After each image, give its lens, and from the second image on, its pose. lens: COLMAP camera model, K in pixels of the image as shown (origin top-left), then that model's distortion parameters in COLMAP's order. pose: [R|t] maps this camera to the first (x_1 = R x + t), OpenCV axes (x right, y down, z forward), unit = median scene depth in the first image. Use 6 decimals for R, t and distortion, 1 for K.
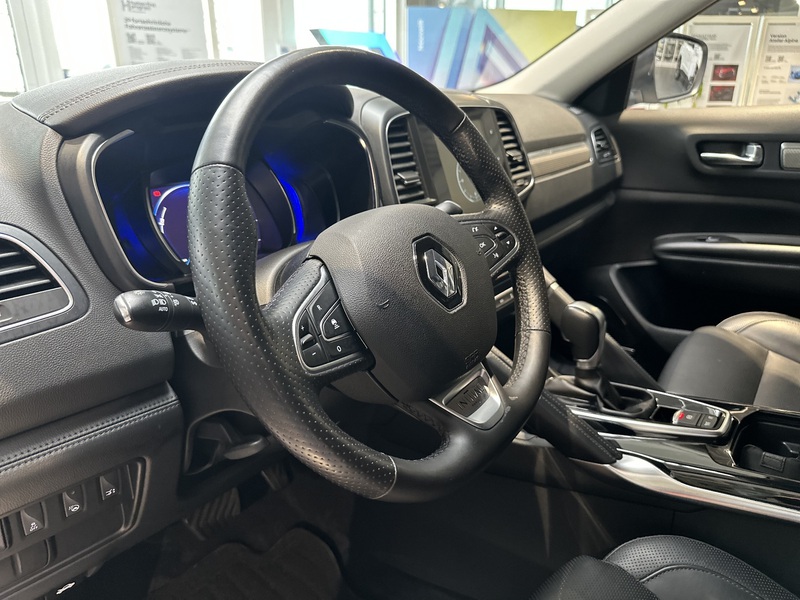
lens RADIAL K [[573.9, 0, 402.2], [0, 573.9, 292.8], [0, 0, 1]] dist [-0.000903, -0.008486]
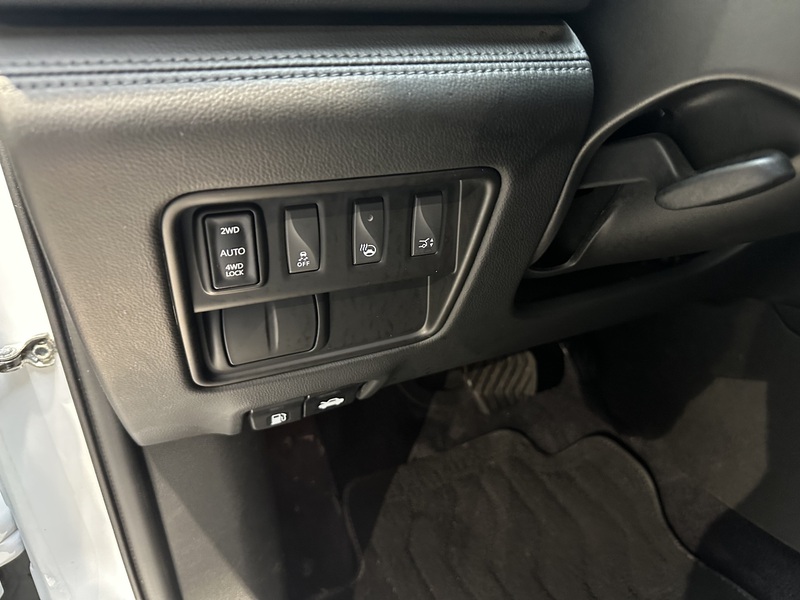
lens RADIAL K [[573.9, 0, 402.2], [0, 573.9, 292.8], [0, 0, 1]] dist [-0.000903, -0.008486]
pose [[0.900688, 0.175385, -0.397493, -0.222936], [-0.130599, 0.981881, 0.137308, 0.238046], [0.414373, -0.071760, 0.907274, 0.358833]]
